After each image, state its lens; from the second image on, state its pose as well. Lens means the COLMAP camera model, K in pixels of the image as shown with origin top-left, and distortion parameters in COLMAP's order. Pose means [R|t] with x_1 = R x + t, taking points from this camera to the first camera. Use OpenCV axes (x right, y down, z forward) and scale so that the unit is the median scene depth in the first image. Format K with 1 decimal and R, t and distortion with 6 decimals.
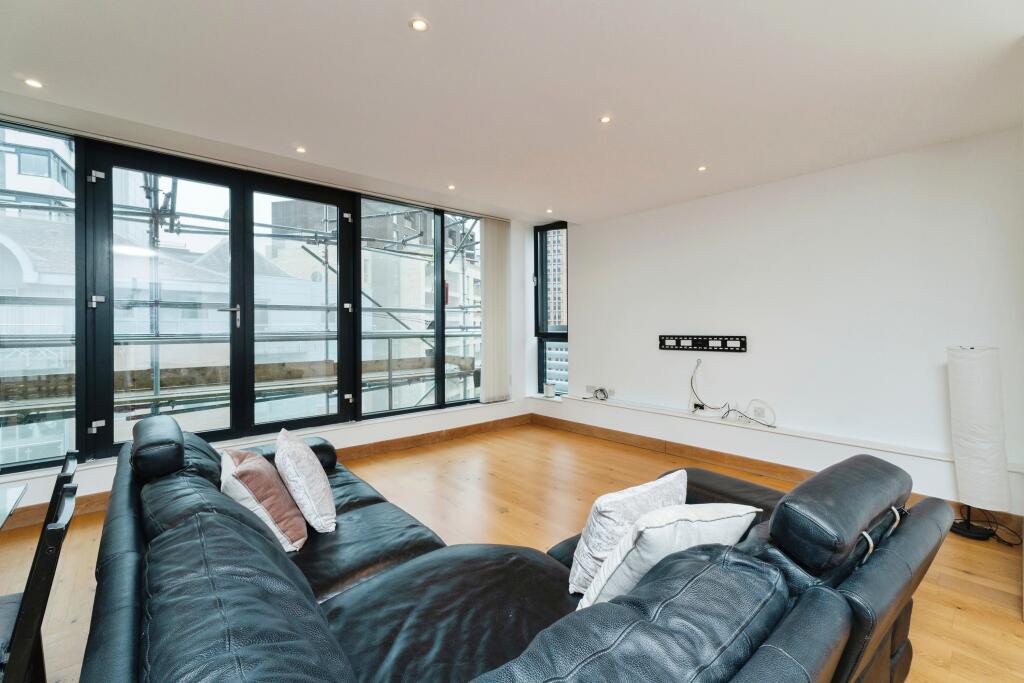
lens RADIAL K [[433.1, 0, 512.4], [0, 433.1, 331.4], [0, 0, 1]] dist [-0.000947, 0.000195]
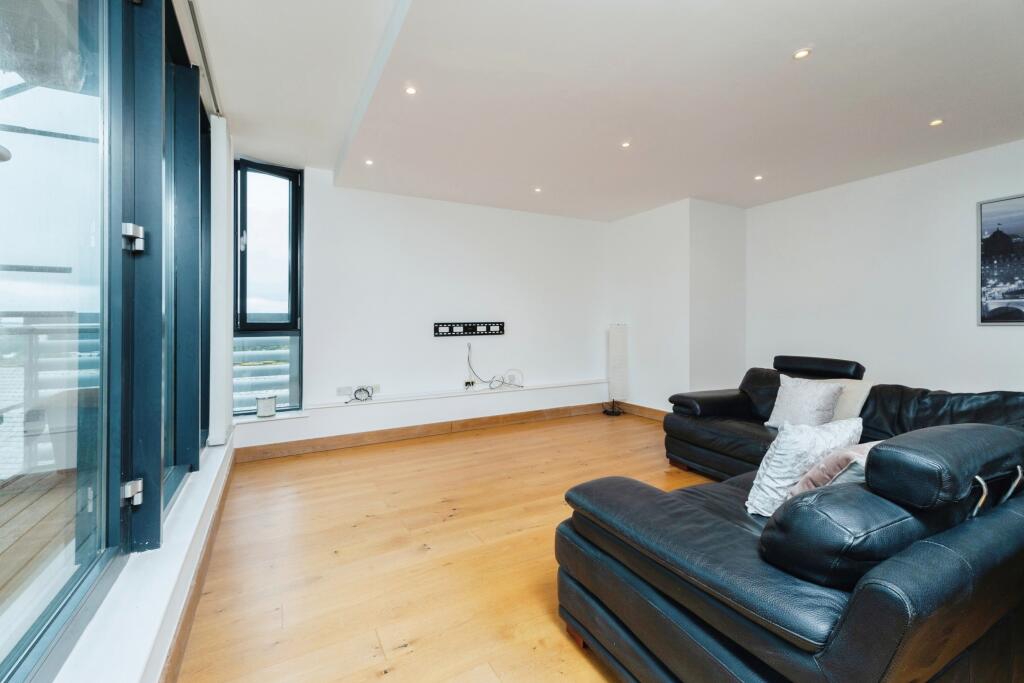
lens RADIAL K [[433.1, 0, 507.3], [0, 433.1, 316.8], [0, 0, 1]] dist [-0.000947, 0.000195]
pose [[0.228553, 0.011389, 0.973465, -0.673170], [0.018333, 0.999704, -0.016000, 0.014867], [-0.973359, 0.021503, 0.228276, 0.633543]]
